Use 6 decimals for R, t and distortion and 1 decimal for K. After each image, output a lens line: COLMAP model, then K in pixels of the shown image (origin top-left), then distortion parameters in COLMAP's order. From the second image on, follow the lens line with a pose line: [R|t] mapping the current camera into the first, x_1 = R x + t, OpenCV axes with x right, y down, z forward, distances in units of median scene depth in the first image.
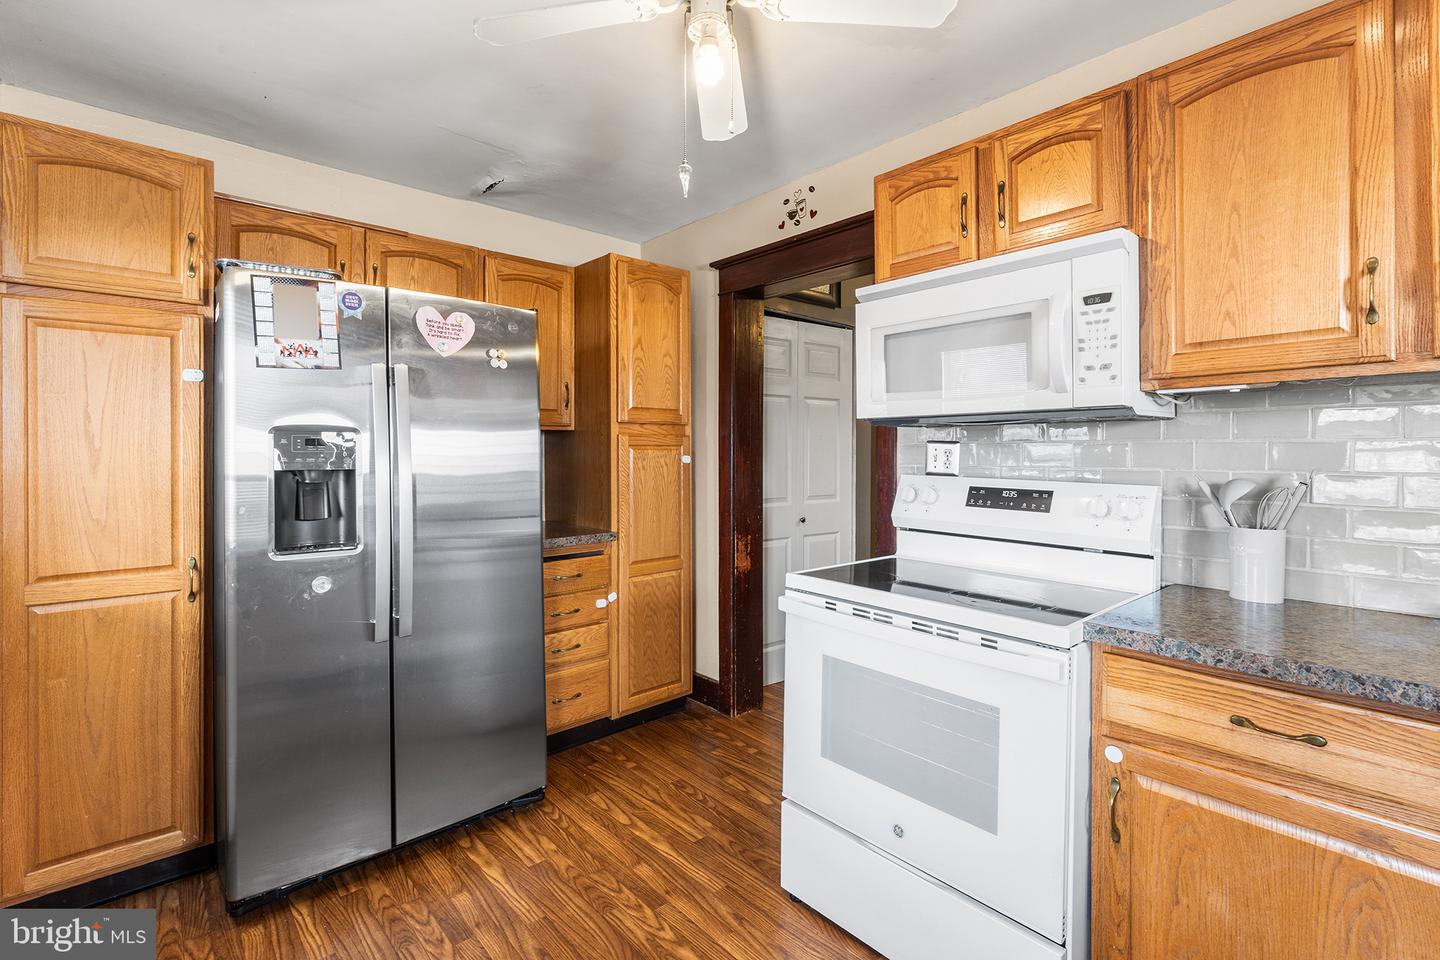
lens RADIAL K [[658.1, 0, 722.3], [0, 658.1, 450.6], [0, 0, 1]] dist [0.003436, 0.000207]
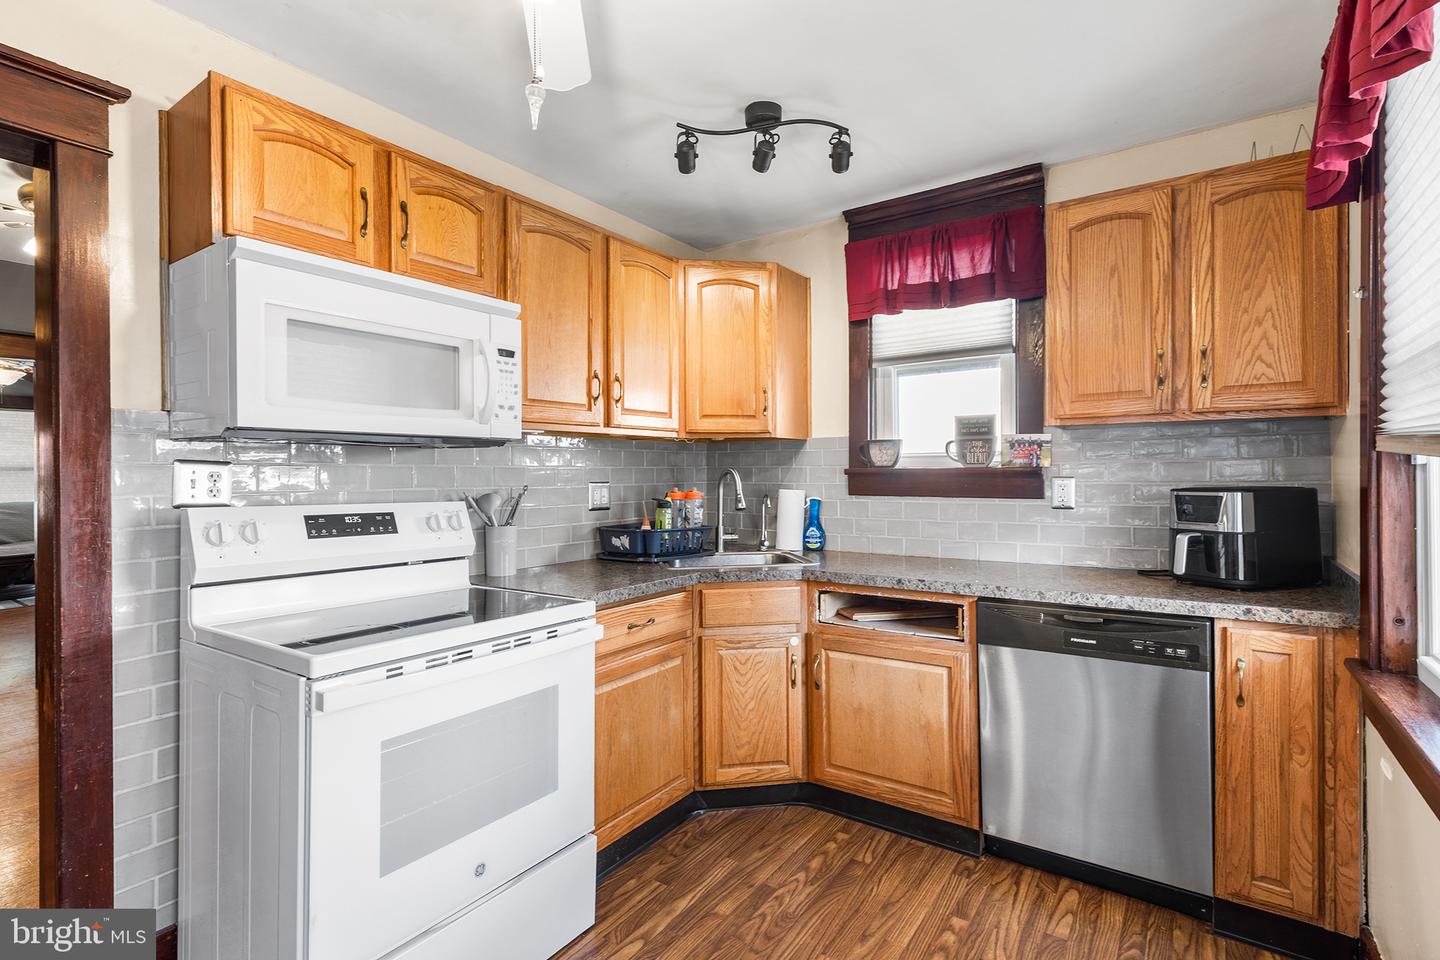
lens RADIAL K [[681.7, 0, 719.5], [0, 681.7, 472.3], [0, 0, 1]] dist [0.003182, -0.000246]
pose [[-0.229273, 0.000189, 0.973362, -0.738424], [-0.000788, 1.000000, -0.000379, -0.001685], [-0.973362, -0.000854, -0.229273, 0.836429]]
